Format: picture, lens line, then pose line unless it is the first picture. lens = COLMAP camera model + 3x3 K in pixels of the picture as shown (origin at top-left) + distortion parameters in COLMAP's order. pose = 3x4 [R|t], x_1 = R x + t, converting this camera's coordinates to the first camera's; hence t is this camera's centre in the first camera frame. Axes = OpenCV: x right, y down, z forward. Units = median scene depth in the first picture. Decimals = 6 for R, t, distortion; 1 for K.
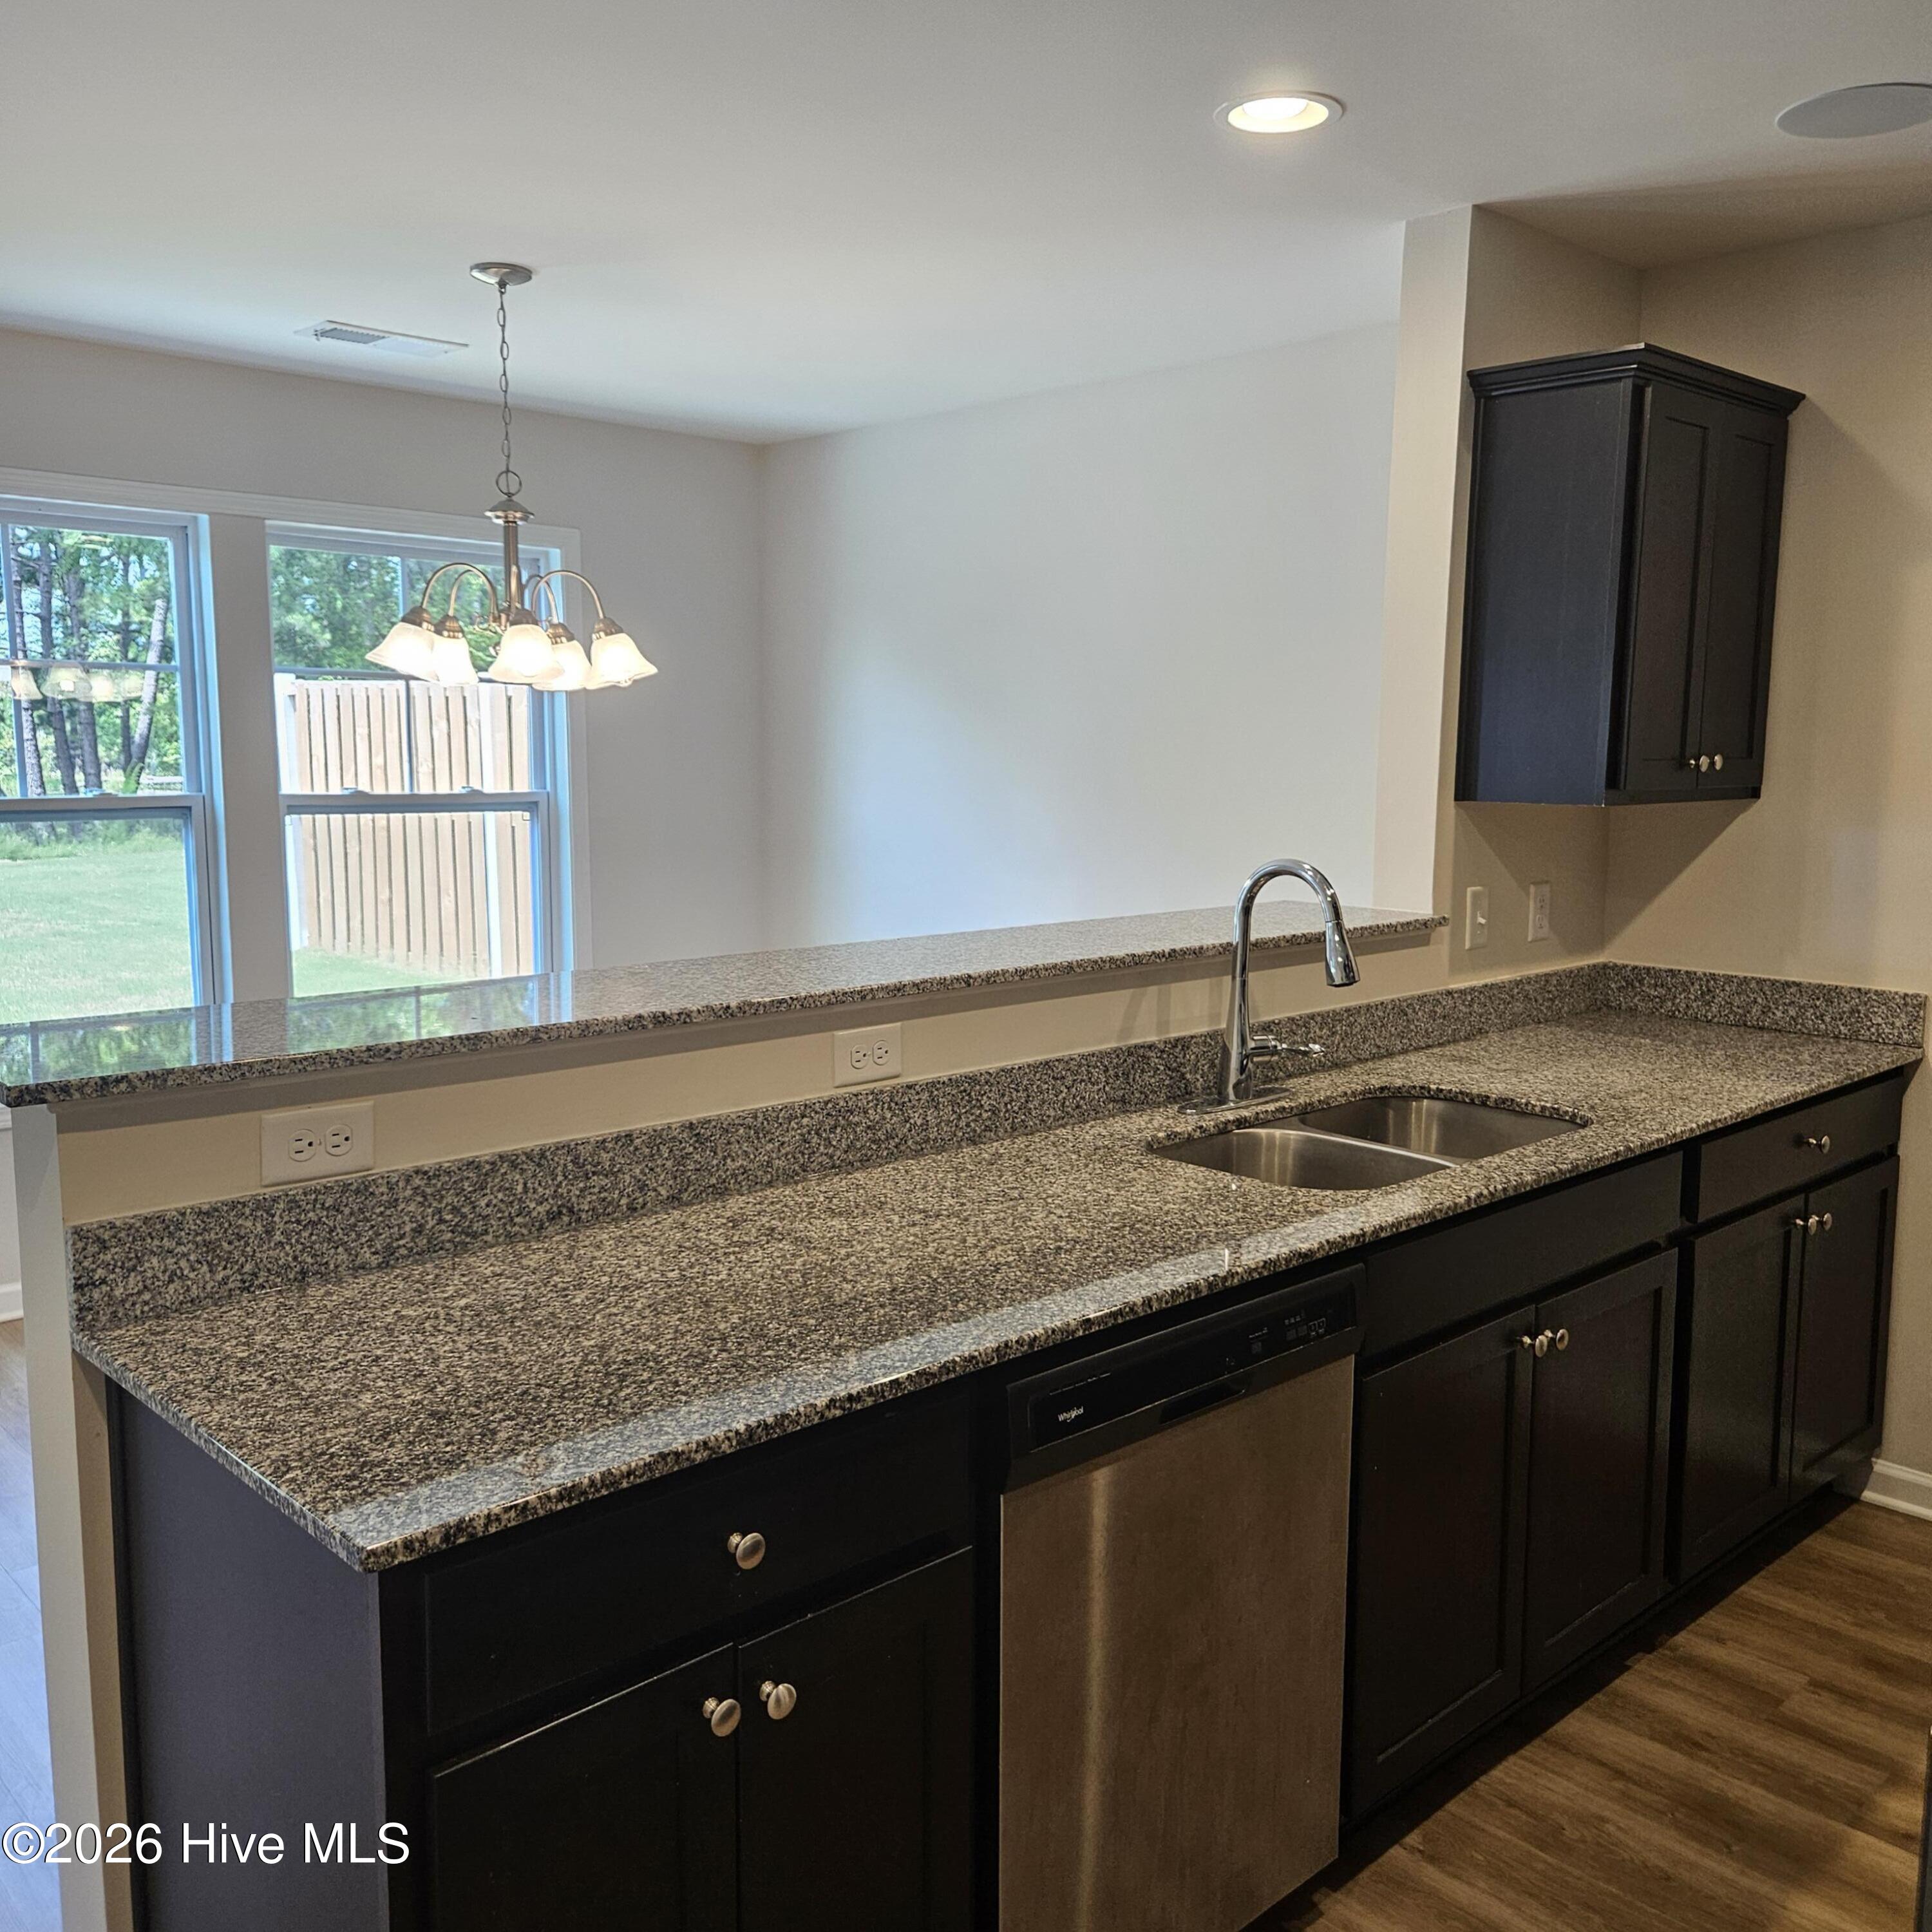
lens RADIAL K [[1726.2, 0, 970.4], [0, 1726.2, 967.2], [0, 0, 1]] dist [0.072550, -0.050215]
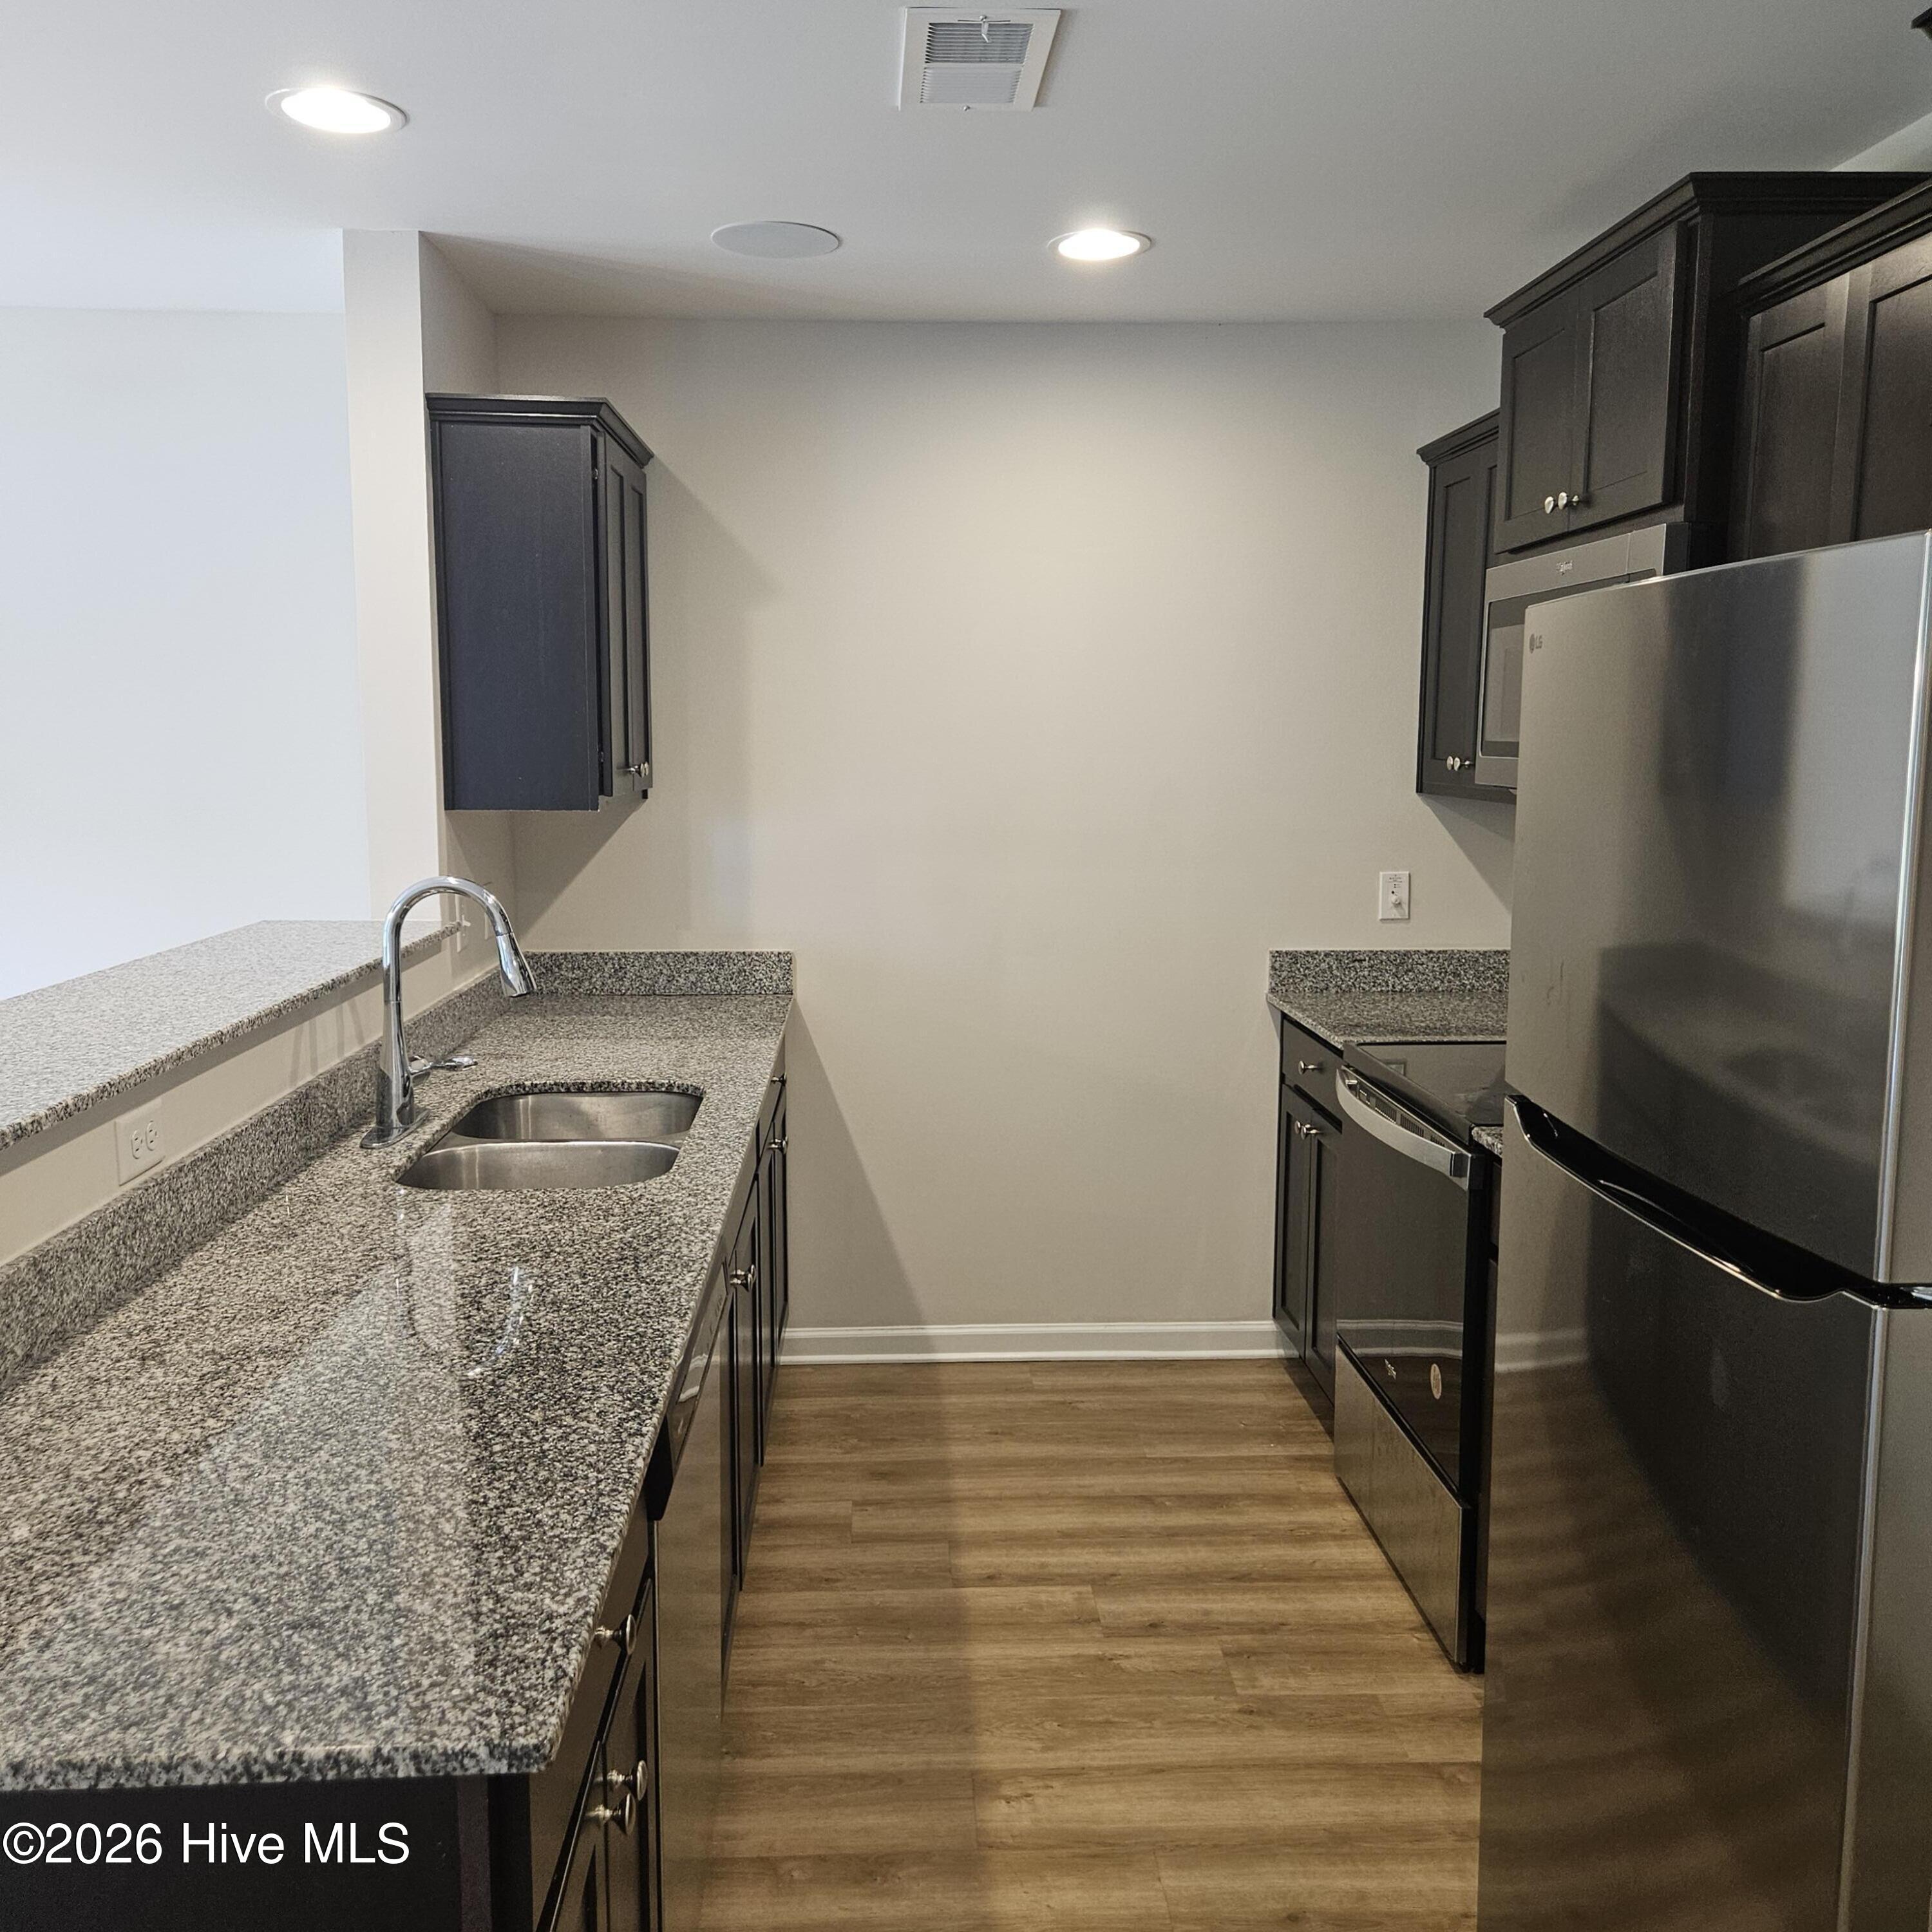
lens RADIAL K [[1726.2, 0, 946.8], [0, 1726.2, 971.3], [0, 0, 1]] dist [0.072550, -0.050215]
pose [[0.658145, -0.108584, 0.745020, -0.427445], [0.101597, 0.993303, 0.055020, -0.038125], [-0.746004, 0.039480, 0.664770, 0.136450]]
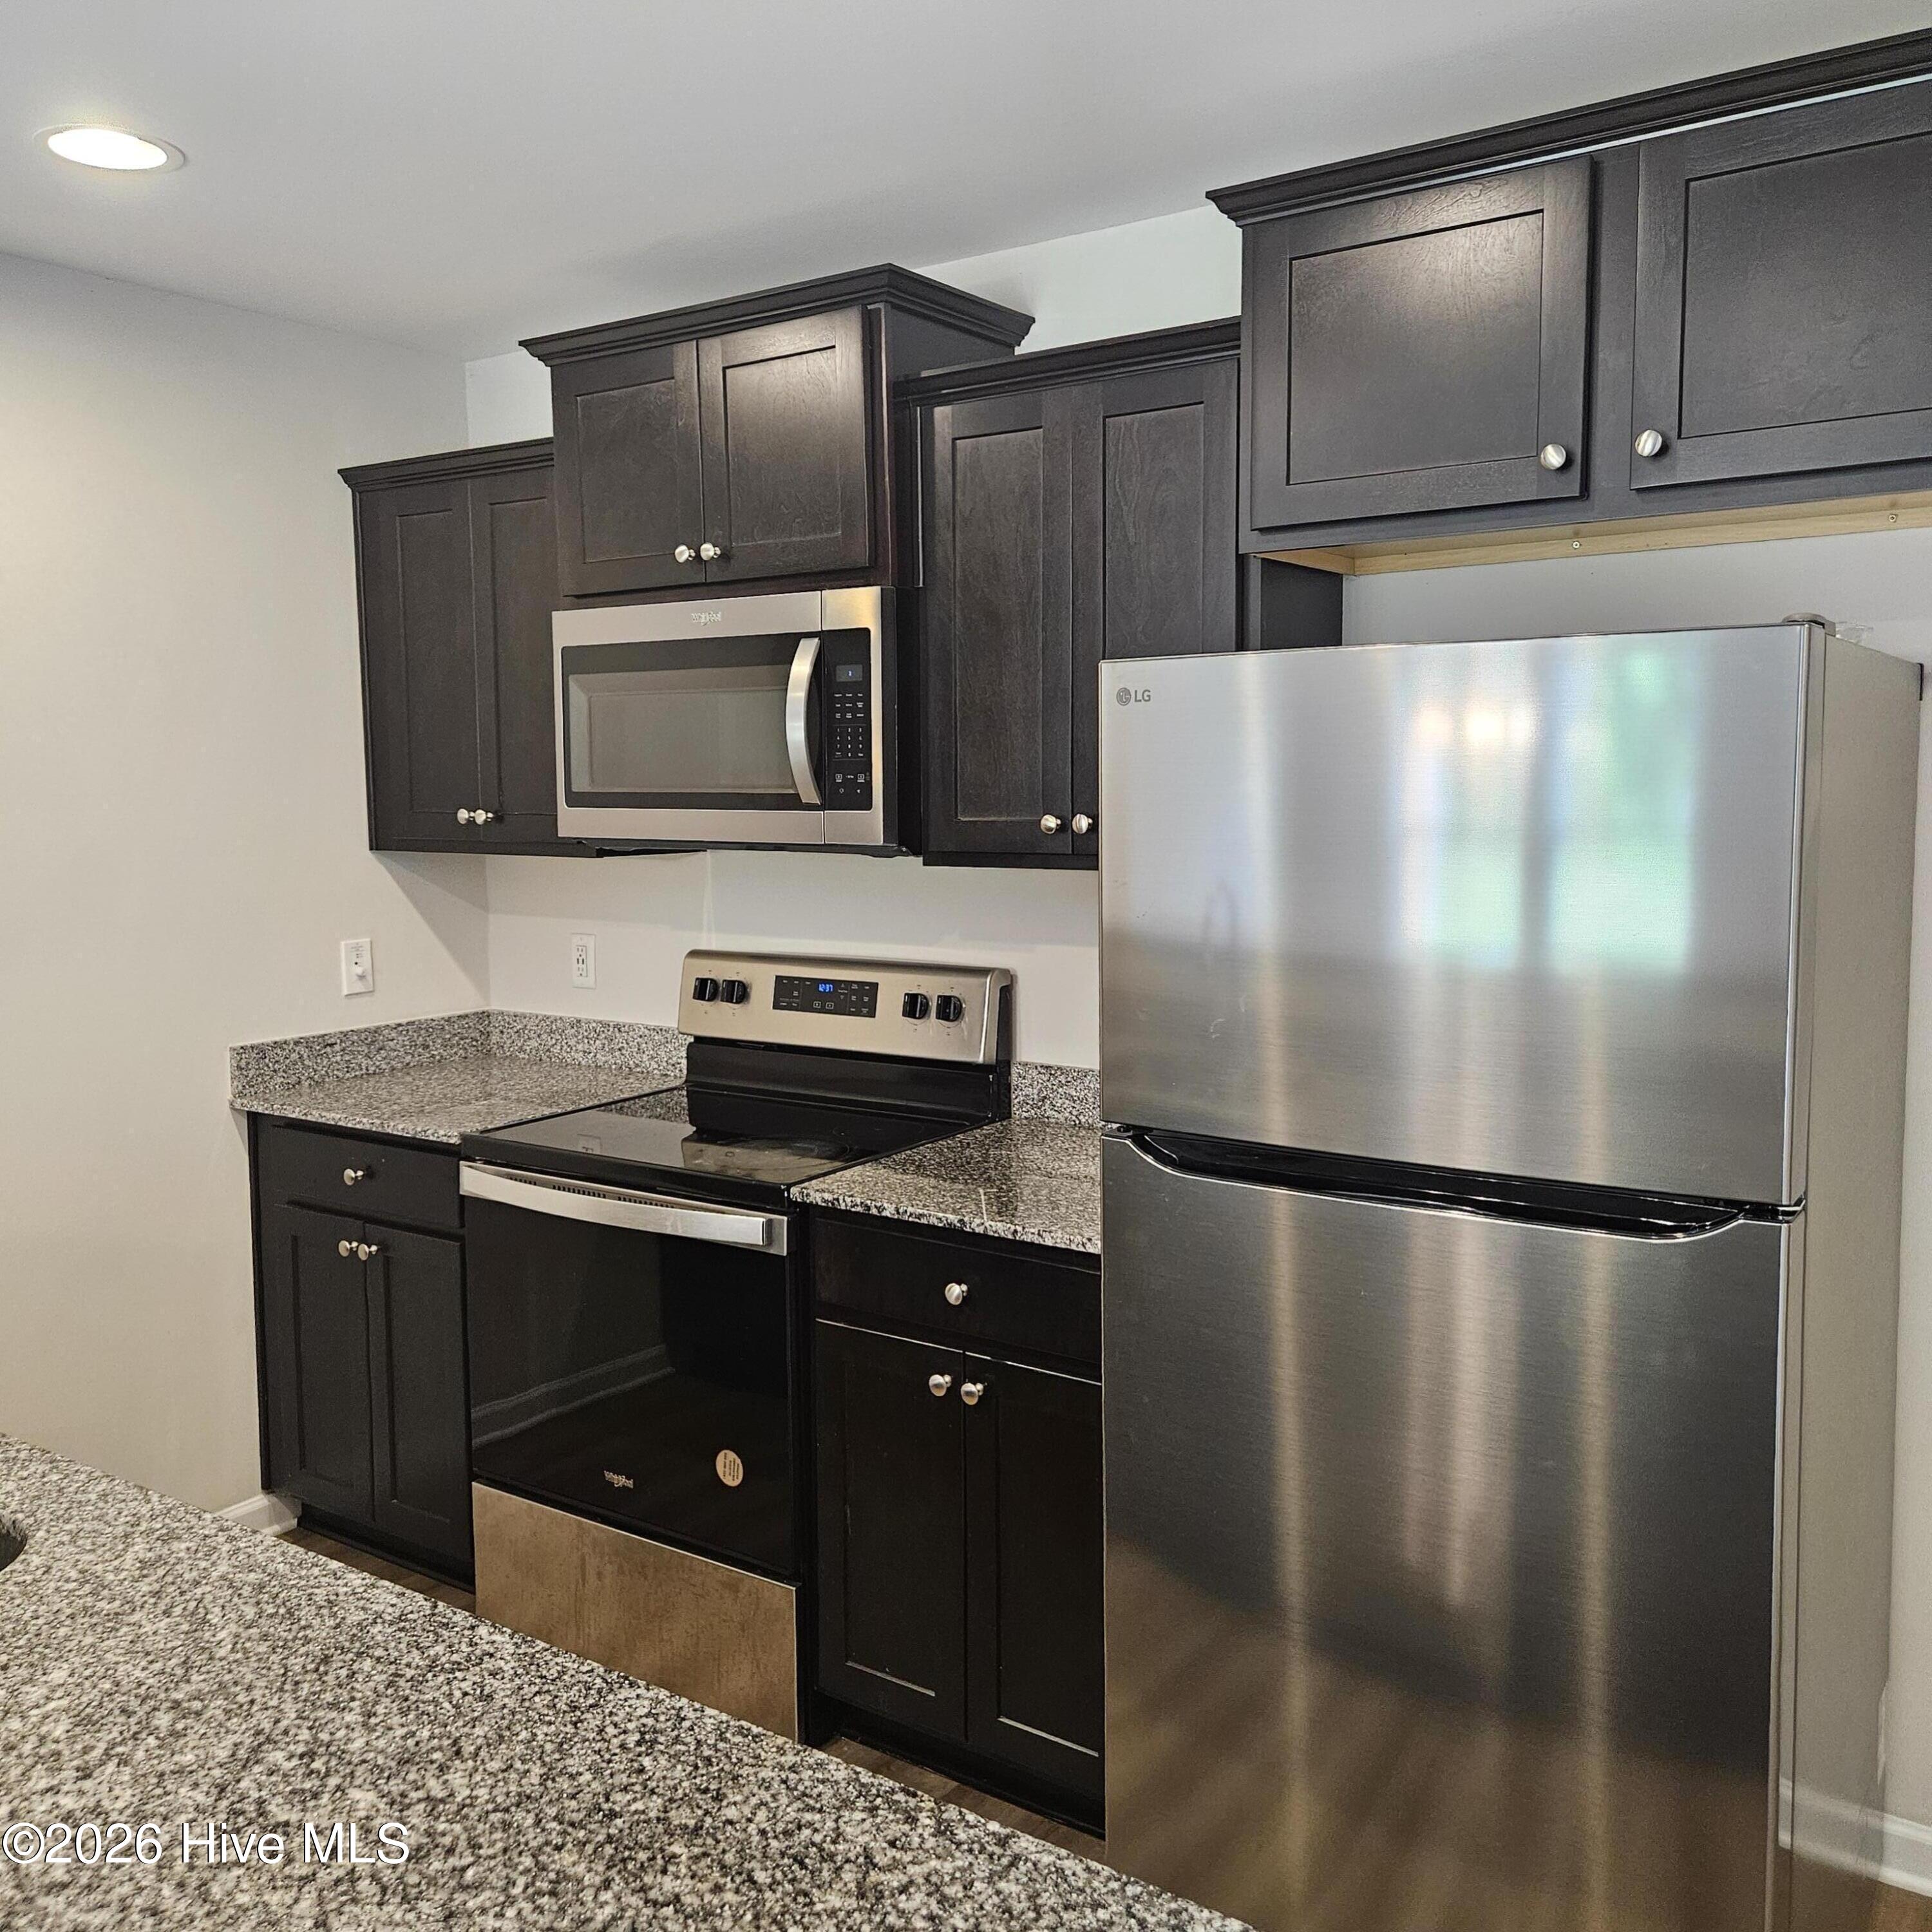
lens RADIAL K [[1726.2, 0, 978.7], [0, 1726.2, 931.6], [0, 0, 1]] dist [0.072550, -0.050215]
pose [[-0.203336, -0.094522, 0.974536, -0.442024], [0.136929, 0.982802, 0.123894, -0.119584], [-0.969487, 0.158635, -0.186896, 0.711738]]
